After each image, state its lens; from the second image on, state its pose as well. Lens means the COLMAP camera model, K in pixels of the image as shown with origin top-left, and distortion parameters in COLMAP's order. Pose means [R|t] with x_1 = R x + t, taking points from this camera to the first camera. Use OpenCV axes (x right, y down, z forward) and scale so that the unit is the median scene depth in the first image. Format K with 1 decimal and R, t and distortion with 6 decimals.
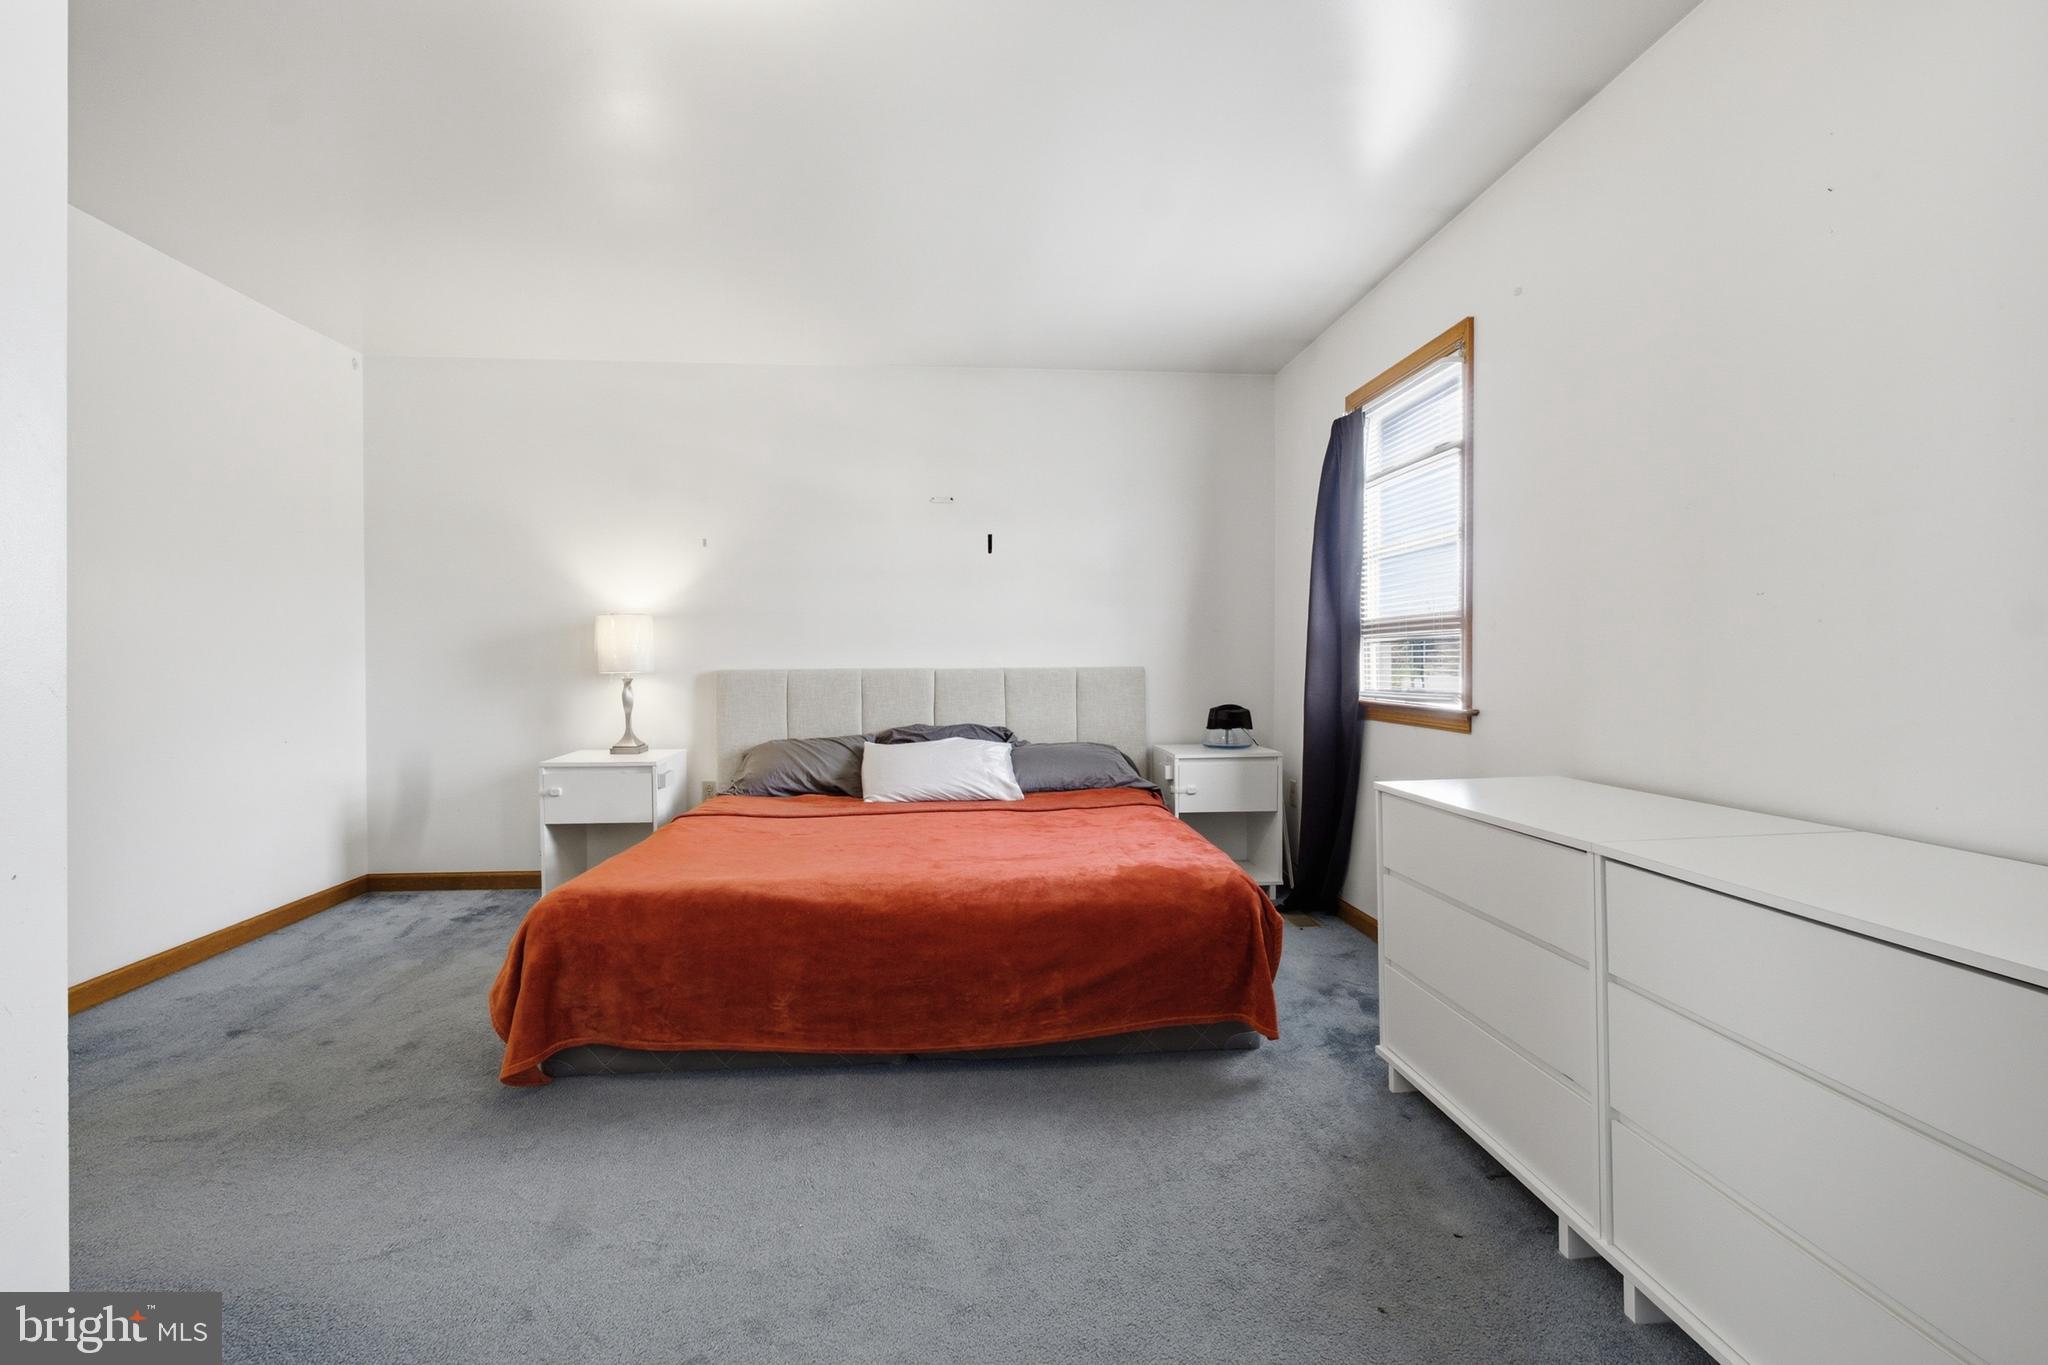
lens RADIAL K [[953.7, 0, 1023.2], [0, 953.7, 664.3], [0, 0, 1]] dist [0.002594, 0.000479]
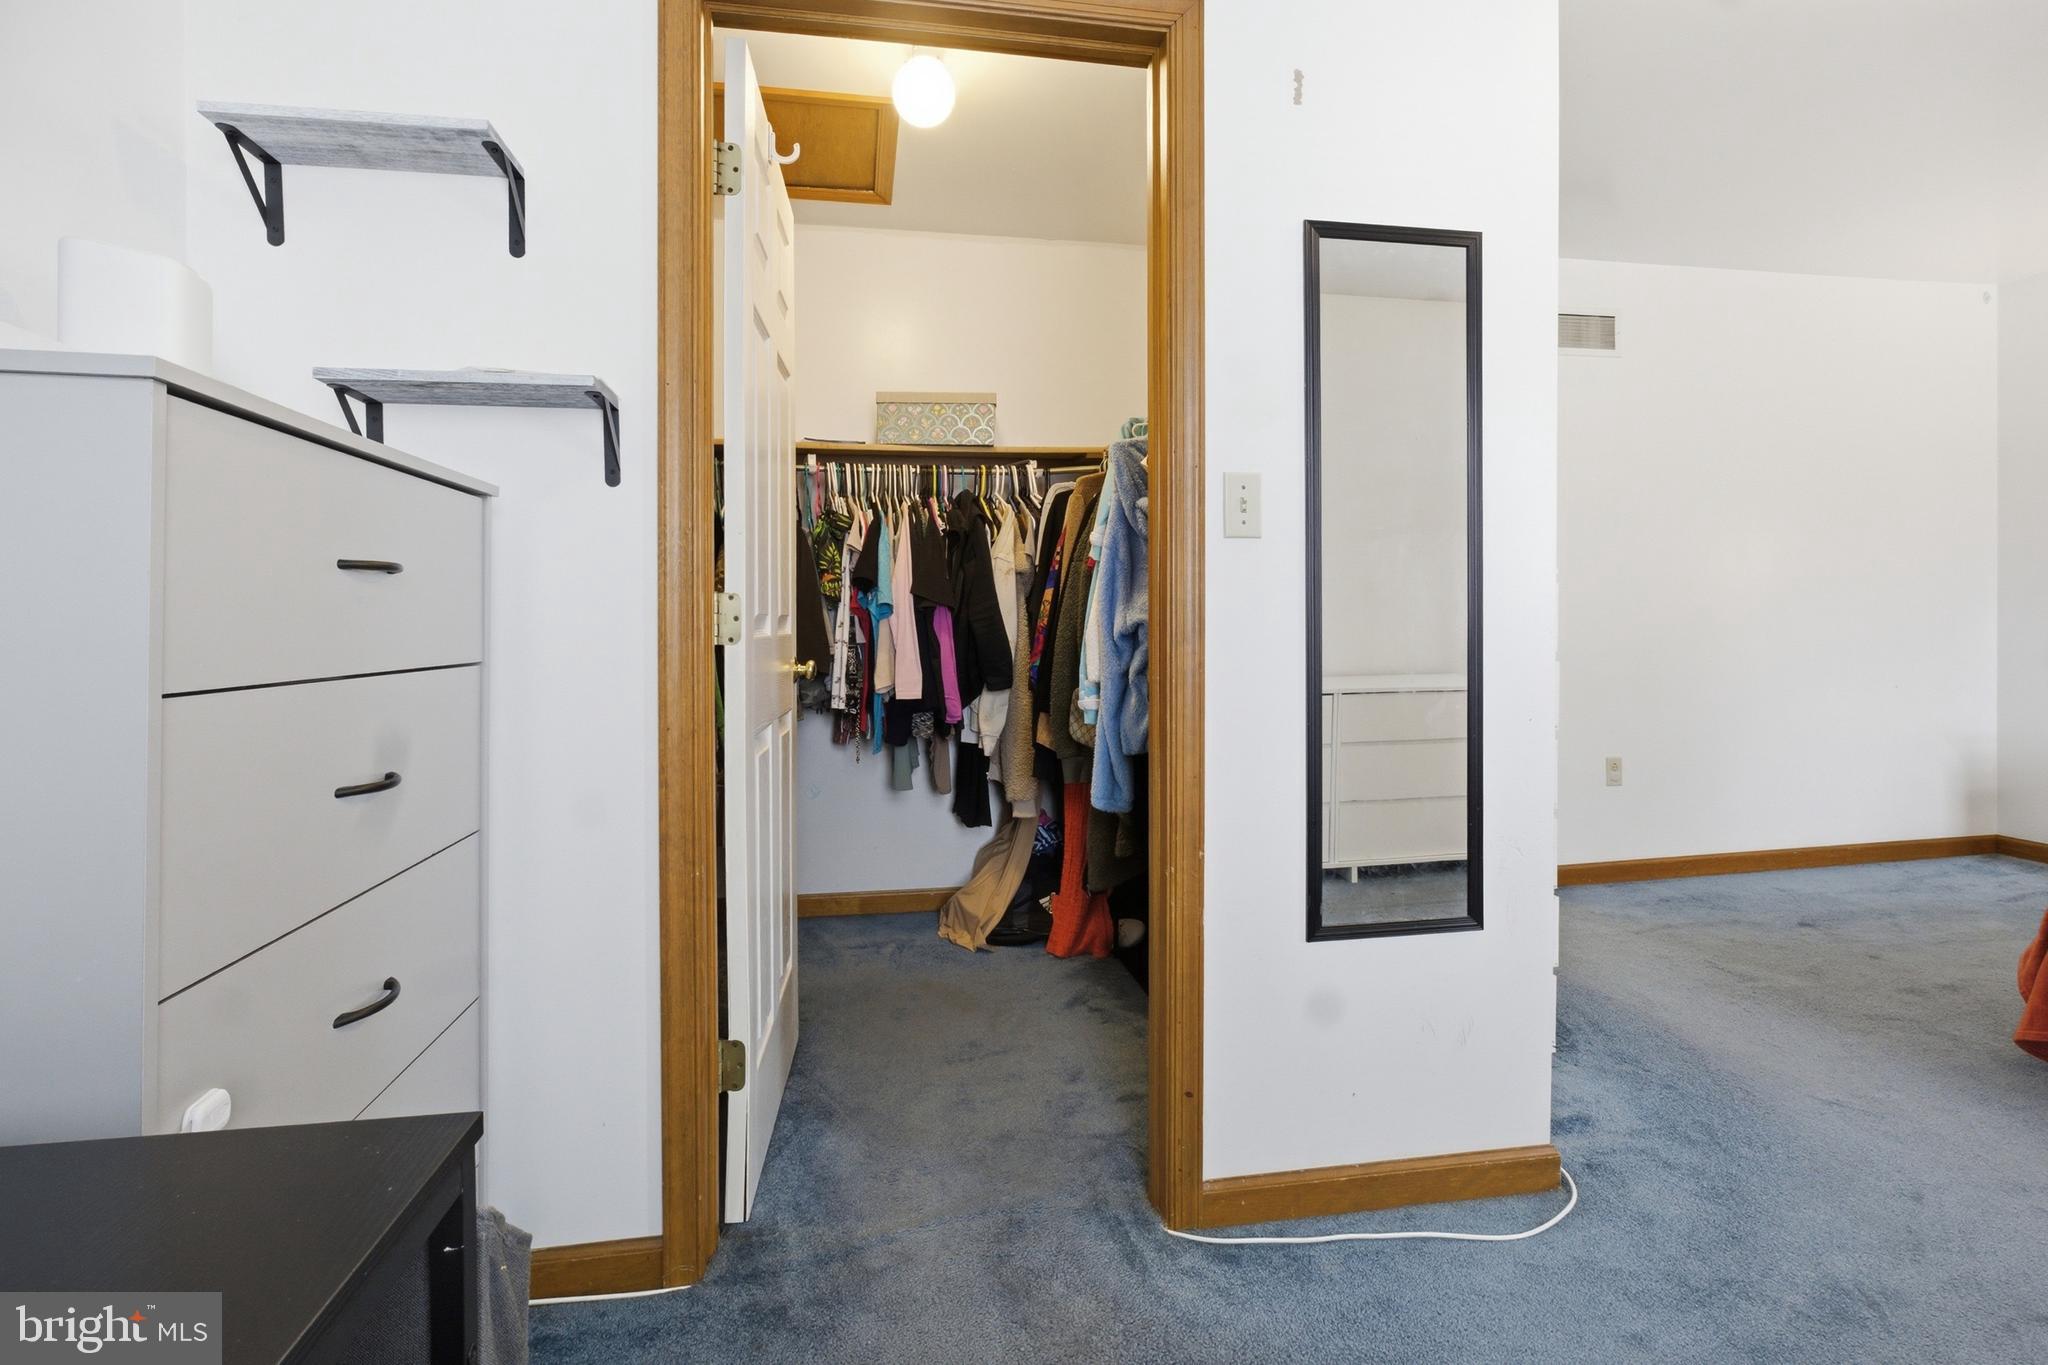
lens RADIAL K [[953.7, 0, 1023.8], [0, 953.7, 622.5], [0, 0, 1]] dist [0.002594, 0.000479]
pose [[0.093028, 0.005332, -0.995649, 0.279262], [0.004133, 0.999975, 0.005741, -0.000029], [0.995655, -0.004649, 0.093004, -0.078072]]
